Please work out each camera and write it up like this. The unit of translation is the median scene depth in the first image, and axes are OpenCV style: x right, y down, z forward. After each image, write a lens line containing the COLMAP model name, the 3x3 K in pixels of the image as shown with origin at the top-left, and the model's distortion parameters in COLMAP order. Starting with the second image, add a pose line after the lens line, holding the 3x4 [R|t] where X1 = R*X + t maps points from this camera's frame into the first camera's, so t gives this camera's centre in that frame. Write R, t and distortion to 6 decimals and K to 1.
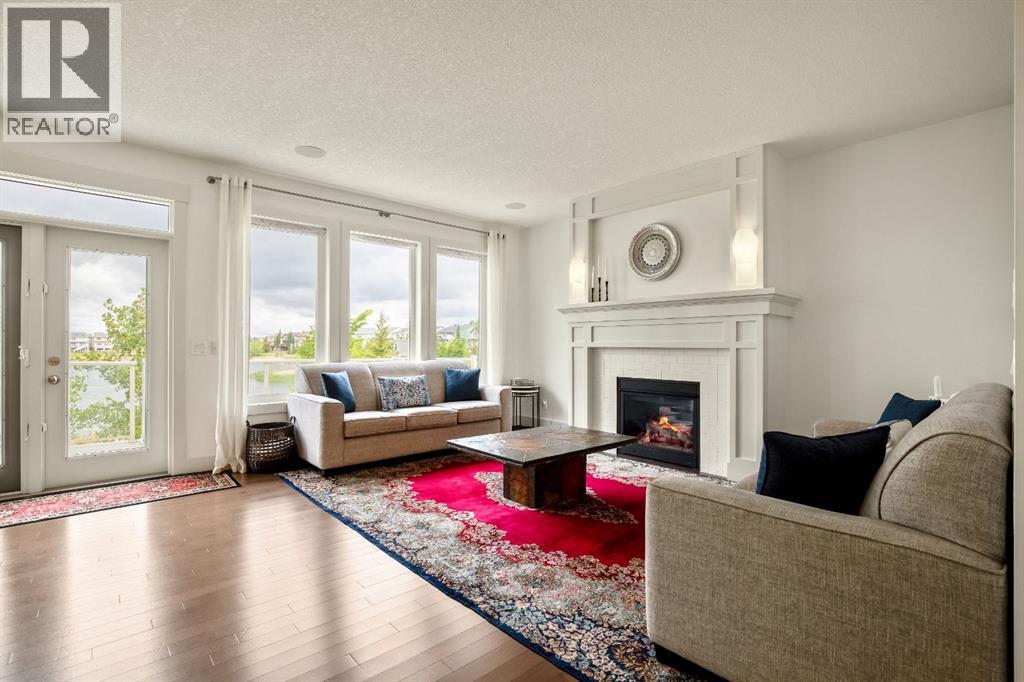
lens RADIAL K [[480.2, 0, 518.5], [0, 480.2, 343.2], [0, 0, 1]] dist [-0.035260, 0.004153]
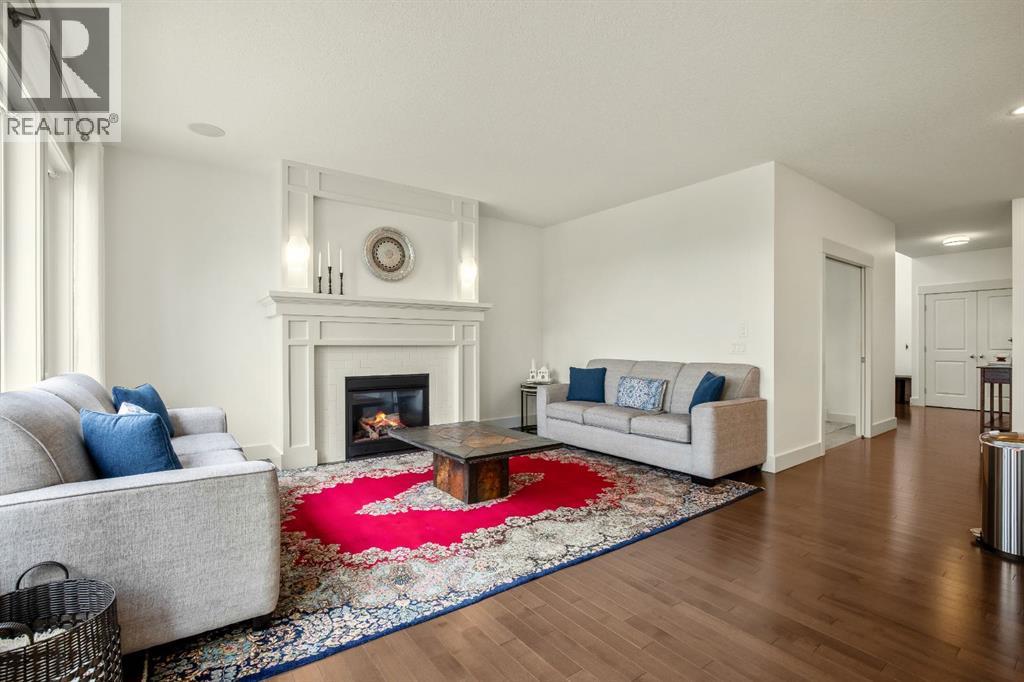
lens RADIAL K [[480.2, 0, 506.9], [0, 480.2, 344.4], [0, 0, 1]] dist [-0.035260, 0.004153]
pose [[0.101098, -0.003581, 0.994870, -0.749681], [-0.005748, 0.999975, 0.004184, 0.001726], [-0.994860, -0.006141, 0.101075, 0.648581]]
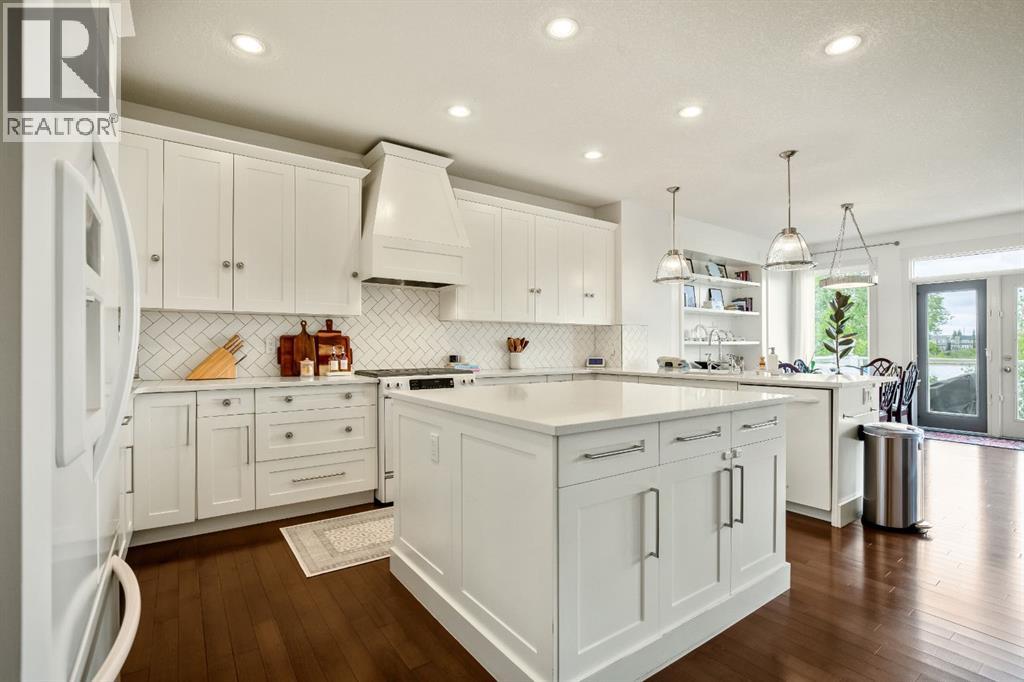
lens RADIAL K [[480.2, 0, 519.6], [0, 480.2, 343.8], [0, 0, 1]] dist [-0.035260, 0.004153]
pose [[-0.128926, -0.005538, -0.991639, 0.646171], [0.003826, 0.999974, -0.006082, -0.006657], [0.991647, -0.004578, -0.128902, -0.375104]]
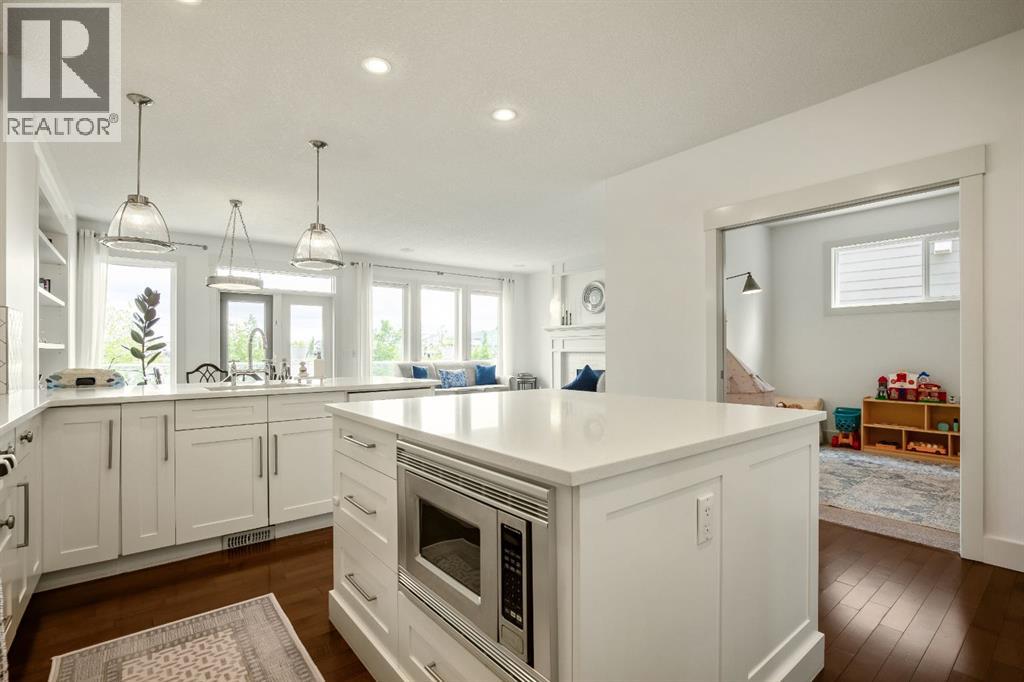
lens RADIAL K [[480.2, 0, 508.9], [0, 480.2, 350.7], [0, 0, 1]] dist [-0.035260, 0.004153]
pose [[0.997149, -0.005278, -0.075270, 0.101494], [0.005703, 0.999969, 0.005421, -0.007074], [0.075239, -0.005834, 0.997148, -0.785007]]
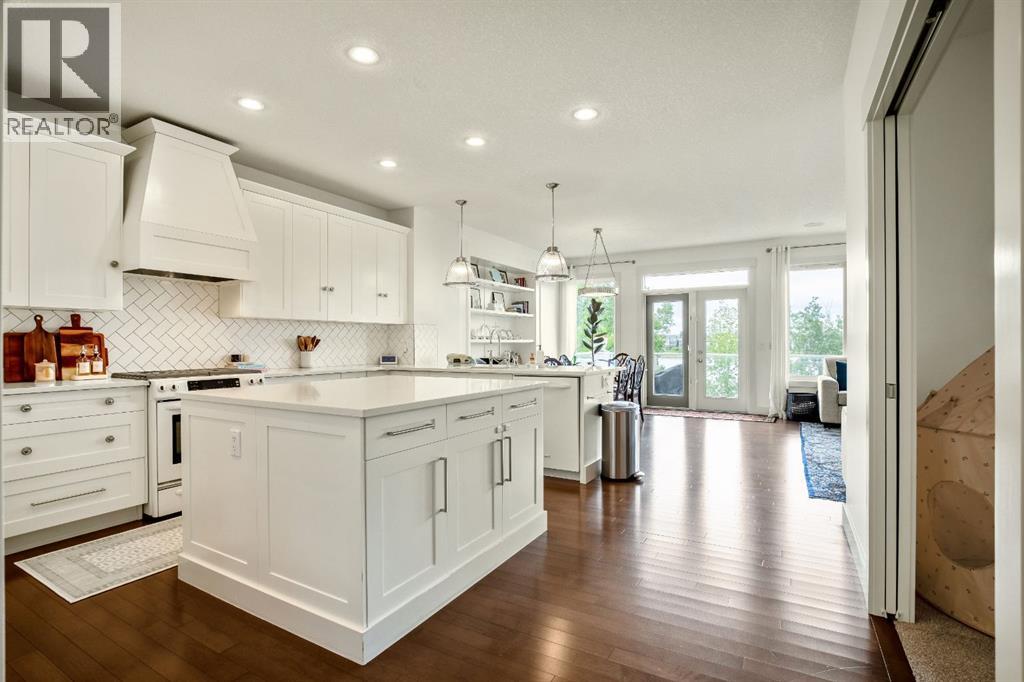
lens RADIAL K [[480.2, 0, 515.9], [0, 480.2, 338.3], [0, 0, 1]] dist [-0.035260, 0.004153]
pose [[0.287564, -0.012911, -0.957674, 0.715457], [0.008137, 0.999906, -0.011037, -0.006468], [0.957727, -0.004619, 0.287642, -0.383020]]
